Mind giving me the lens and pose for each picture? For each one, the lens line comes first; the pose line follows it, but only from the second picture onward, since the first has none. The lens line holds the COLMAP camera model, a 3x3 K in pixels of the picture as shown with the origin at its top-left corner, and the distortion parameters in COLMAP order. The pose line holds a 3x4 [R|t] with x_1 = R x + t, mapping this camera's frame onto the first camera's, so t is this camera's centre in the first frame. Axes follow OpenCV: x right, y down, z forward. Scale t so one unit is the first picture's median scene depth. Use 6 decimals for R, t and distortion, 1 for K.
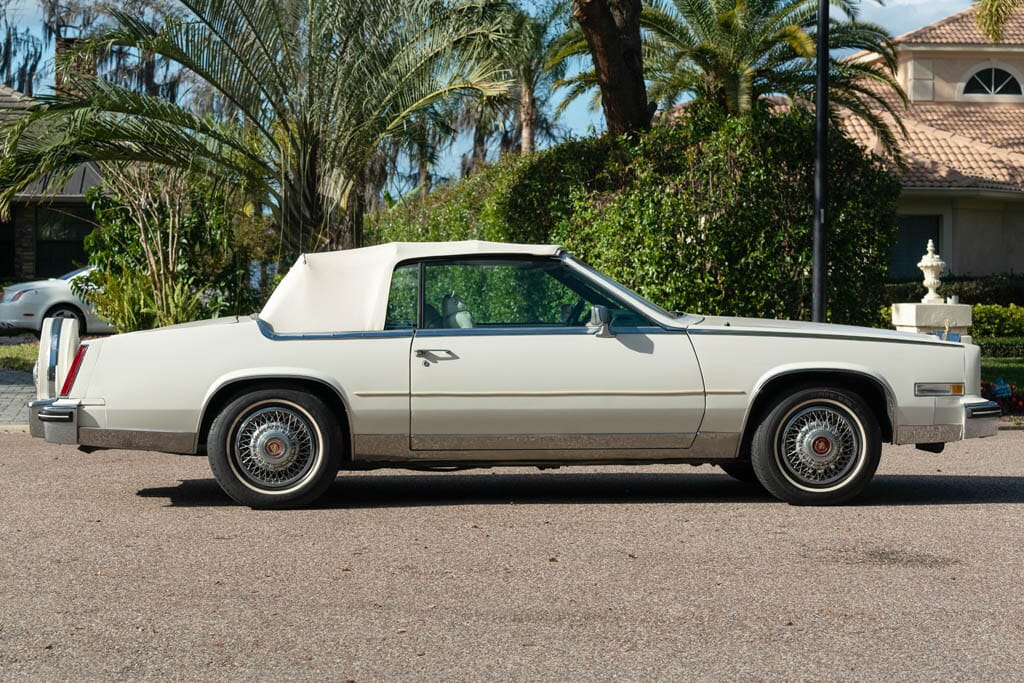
lens RADIAL K [[2037.1, 0, 531.4], [0, 2037.1, 337.6], [0, 0, 1]] dist [-0.053645, 0.052465]
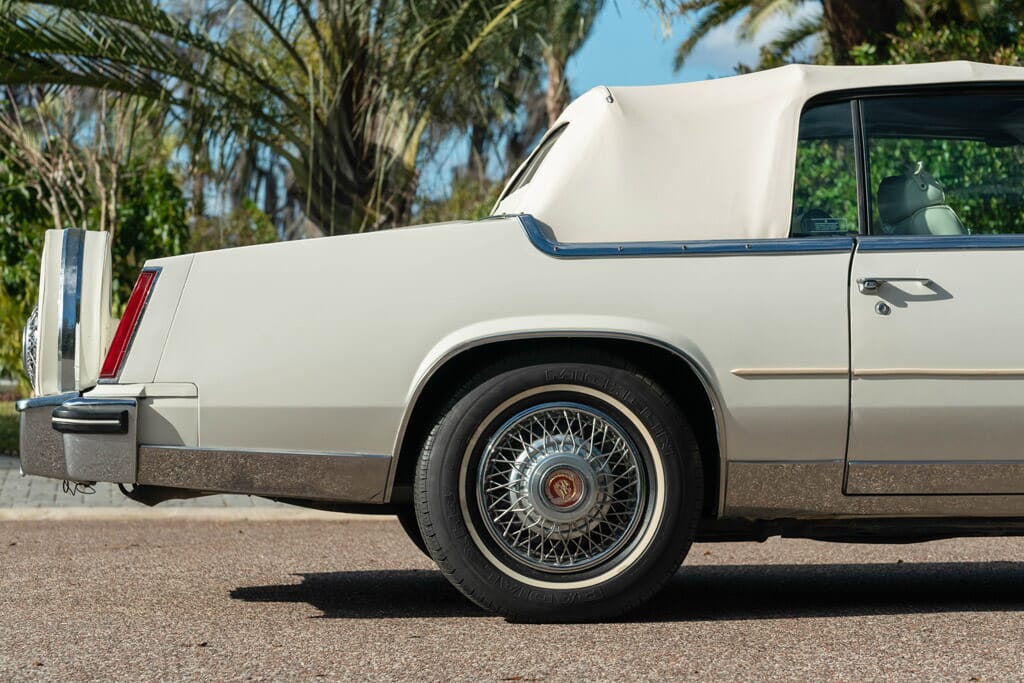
lens RADIAL K [[2902.4, 0, 512.0], [0, 2902.4, 341.5], [0, 0, 1]] dist [-0.185222, 0.490085]
pose [[0.999942, -0.002046, -0.010530, -0.126816], [0.001714, 0.999502, -0.031494, 0.040159], [0.010589, 0.031474, 0.999448, 0.329098]]
